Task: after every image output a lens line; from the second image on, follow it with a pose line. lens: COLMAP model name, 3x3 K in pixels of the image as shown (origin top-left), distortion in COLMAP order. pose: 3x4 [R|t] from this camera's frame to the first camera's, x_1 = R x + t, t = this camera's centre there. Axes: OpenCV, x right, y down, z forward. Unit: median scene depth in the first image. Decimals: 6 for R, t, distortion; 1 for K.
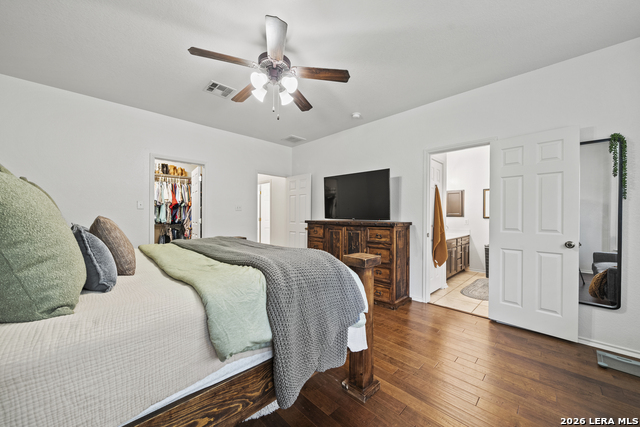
lens RADIAL K [[241.6, 0, 319.3], [0, 241.6, 214.5], [0, 0, 1]] dist [-0.003674, -0.000168]
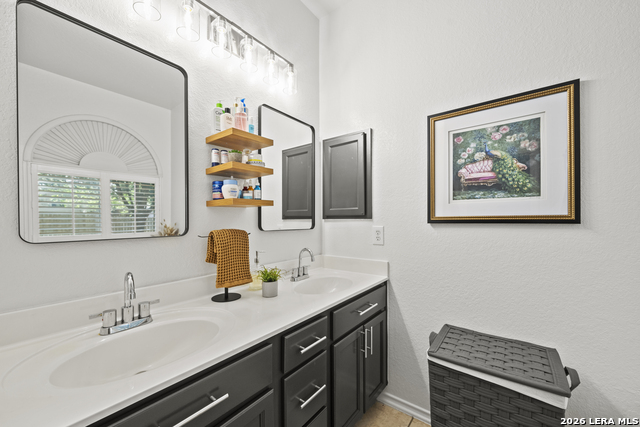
lens RADIAL K [[241.6, 0, 319.4], [0, 241.6, 217.3], [0, 0, 1]] dist [-0.003674, -0.000168]
pose [[0.987530, -0.014242, 0.156783, 0.491245], [0.014868, 0.999885, -0.002818, 0.008726], [-0.156725, 0.005114, 0.987629, 0.718263]]
